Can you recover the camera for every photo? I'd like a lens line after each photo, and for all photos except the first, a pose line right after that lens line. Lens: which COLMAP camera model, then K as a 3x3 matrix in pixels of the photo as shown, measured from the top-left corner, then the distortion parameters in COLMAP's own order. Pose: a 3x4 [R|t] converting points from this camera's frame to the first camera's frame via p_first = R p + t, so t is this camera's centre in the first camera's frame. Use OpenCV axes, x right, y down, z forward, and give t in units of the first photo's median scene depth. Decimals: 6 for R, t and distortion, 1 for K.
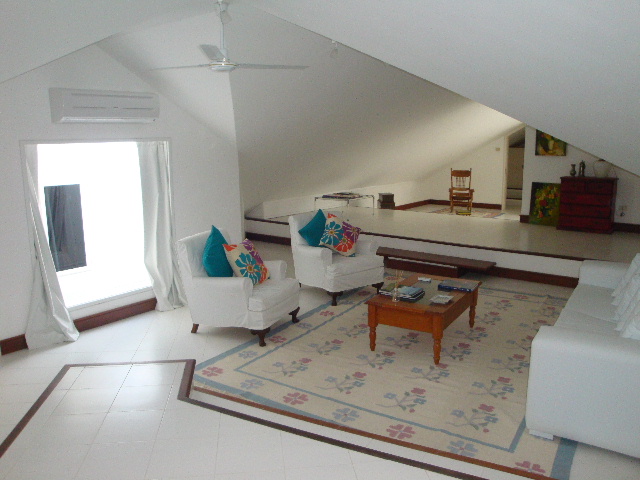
lens RADIAL K [[525.2, 0, 320.2], [0, 525.2, 237.5], [0, 0, 1]] dist [-0.097103, 0.007826]
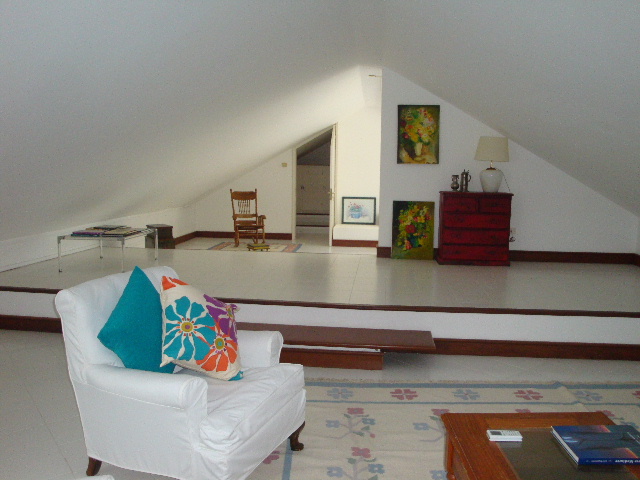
lens RADIAL K [[525.2, 0, 320.0], [0, 525.2, 243.7], [0, 0, 1]] dist [-0.097103, 0.007826]
pose [[0.845605, -0.053064, 0.531165, -0.067921], [0.077367, 0.996724, -0.023592, -0.038302], [-0.528173, 0.061044, 0.846940, 0.437677]]
